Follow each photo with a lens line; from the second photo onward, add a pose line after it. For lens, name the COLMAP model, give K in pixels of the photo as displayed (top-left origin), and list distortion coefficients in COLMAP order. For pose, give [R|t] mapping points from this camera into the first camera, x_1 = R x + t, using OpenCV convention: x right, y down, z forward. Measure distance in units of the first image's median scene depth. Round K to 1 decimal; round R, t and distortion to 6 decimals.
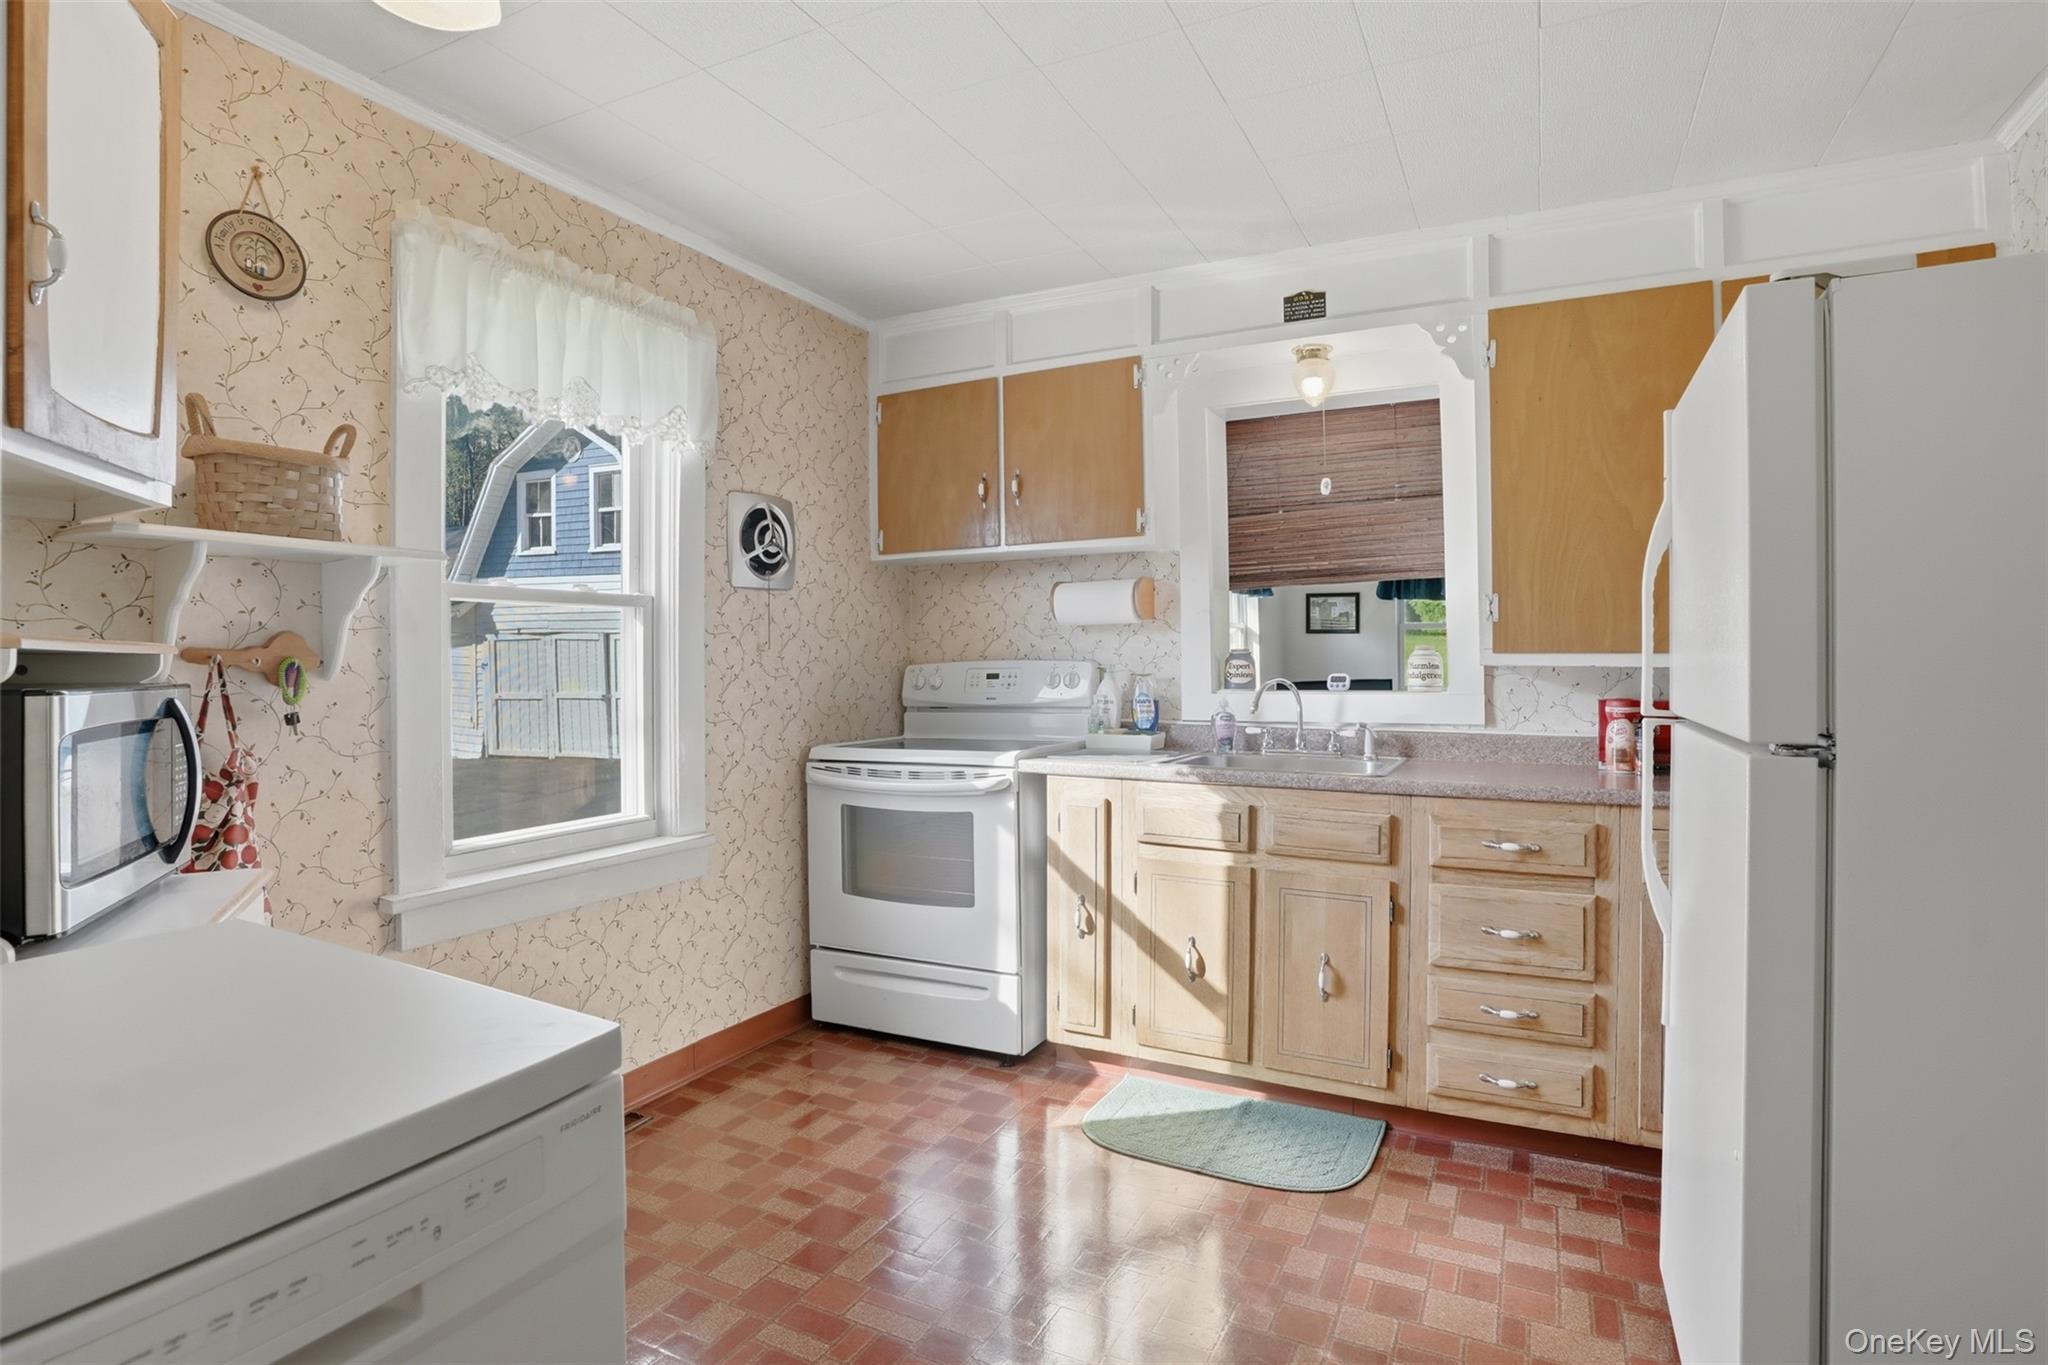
lens RADIAL K [[1063.4, 0, 1039.1], [0, 1063.4, 680.2], [0, 0, 1]] dist [-0.056048, 0.019621]
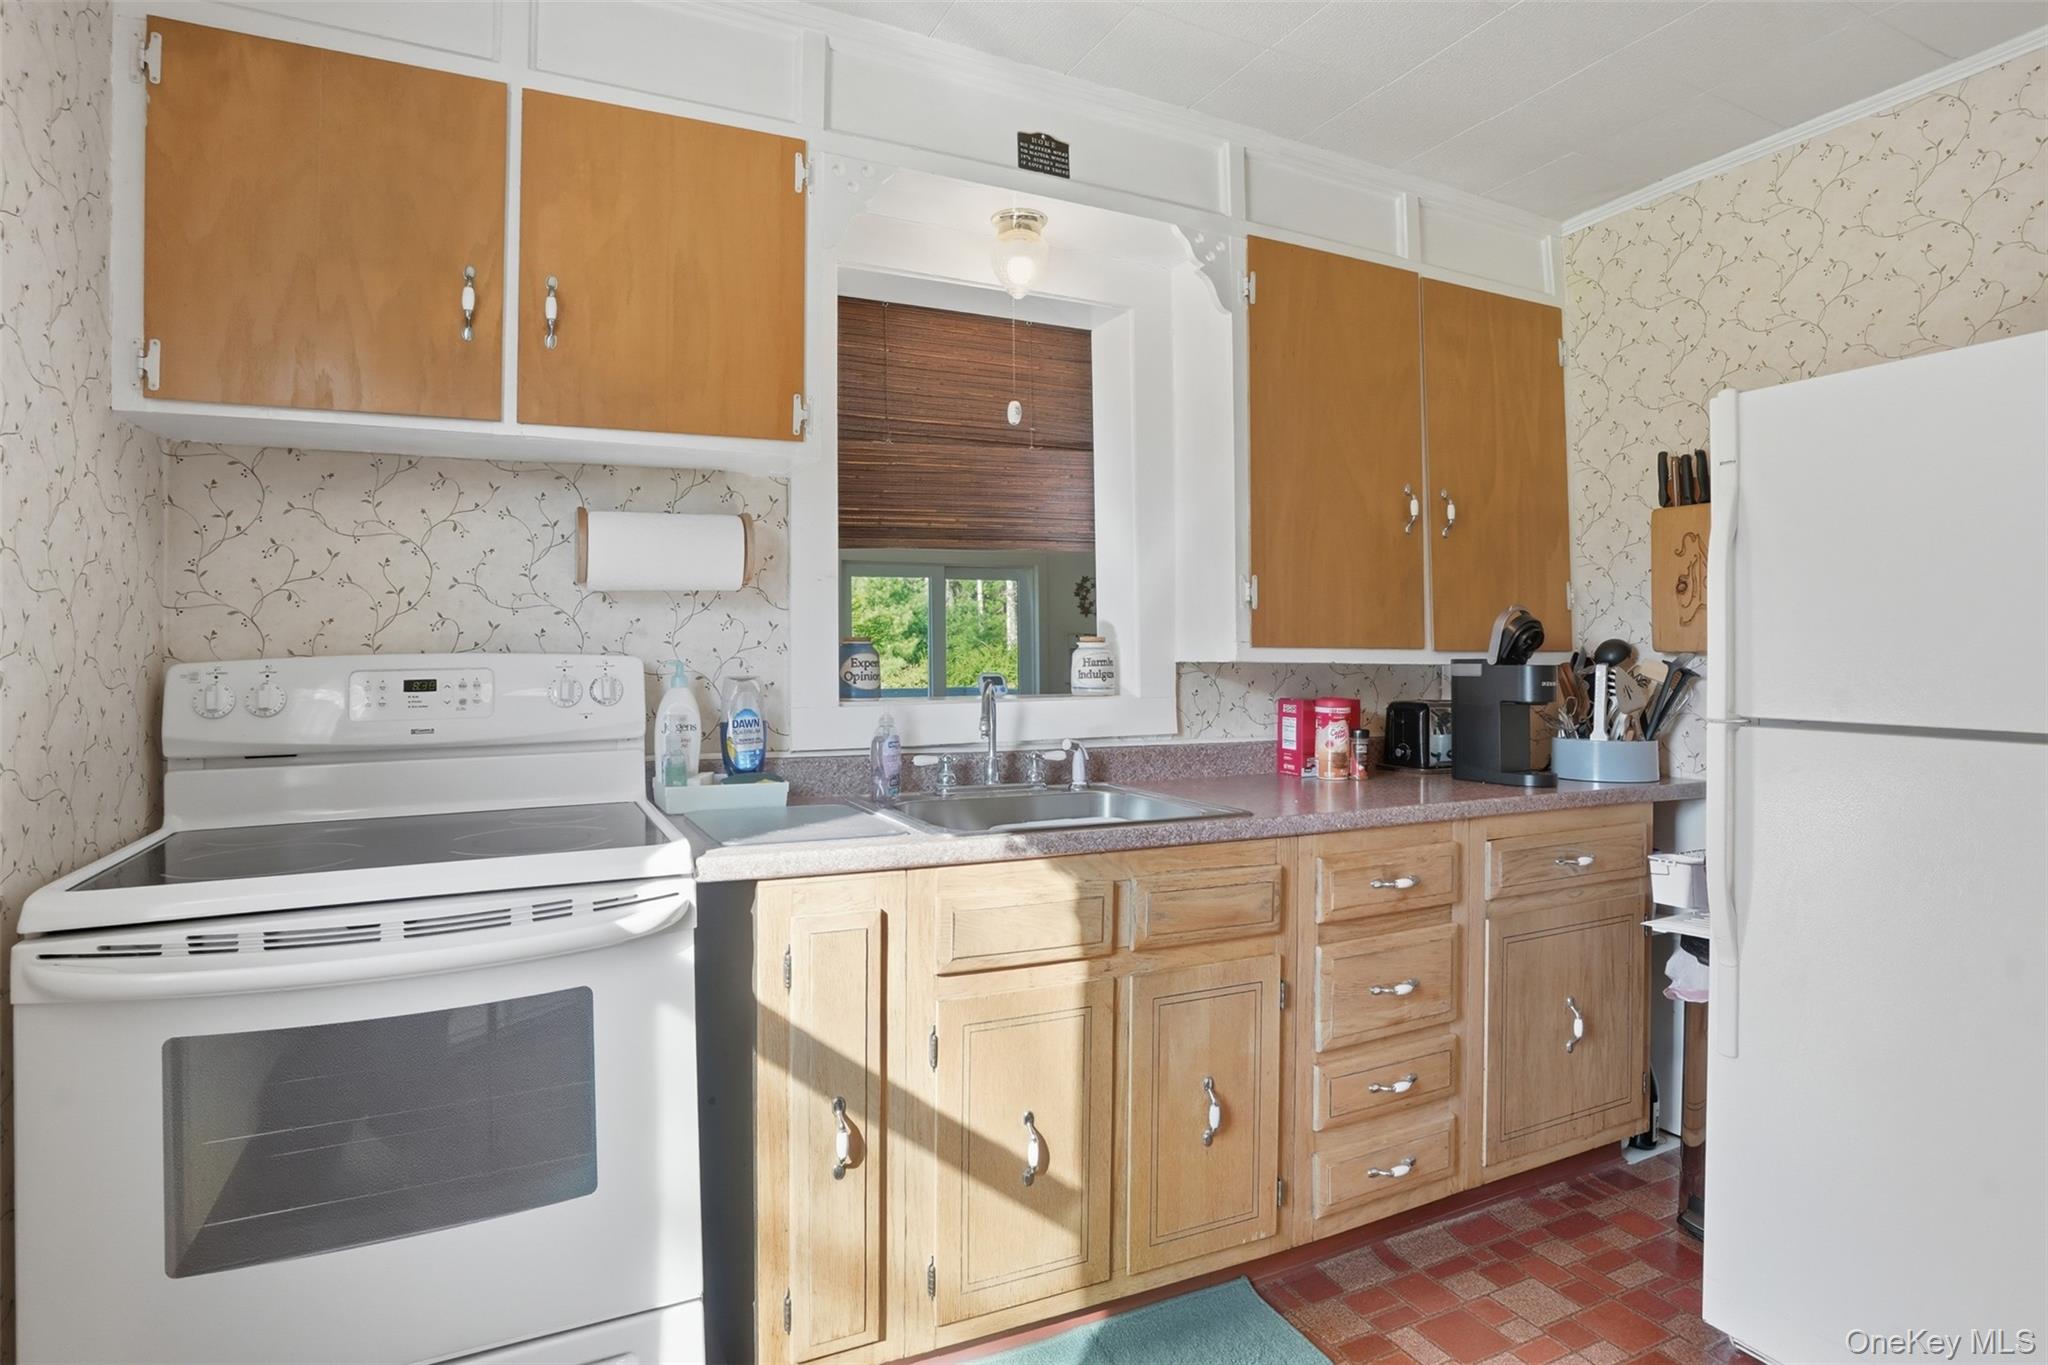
lens RADIAL K [[1063.4, 0, 1034.0], [0, 1063.4, 649.4], [0, 0, 1]] dist [-0.056048, 0.019621]
pose [[0.610633, 0.005927, 0.791892, -0.312818], [0.010483, 0.999824, -0.015566, -0.012306], [-0.791844, 0.017807, 0.610463, 0.589610]]
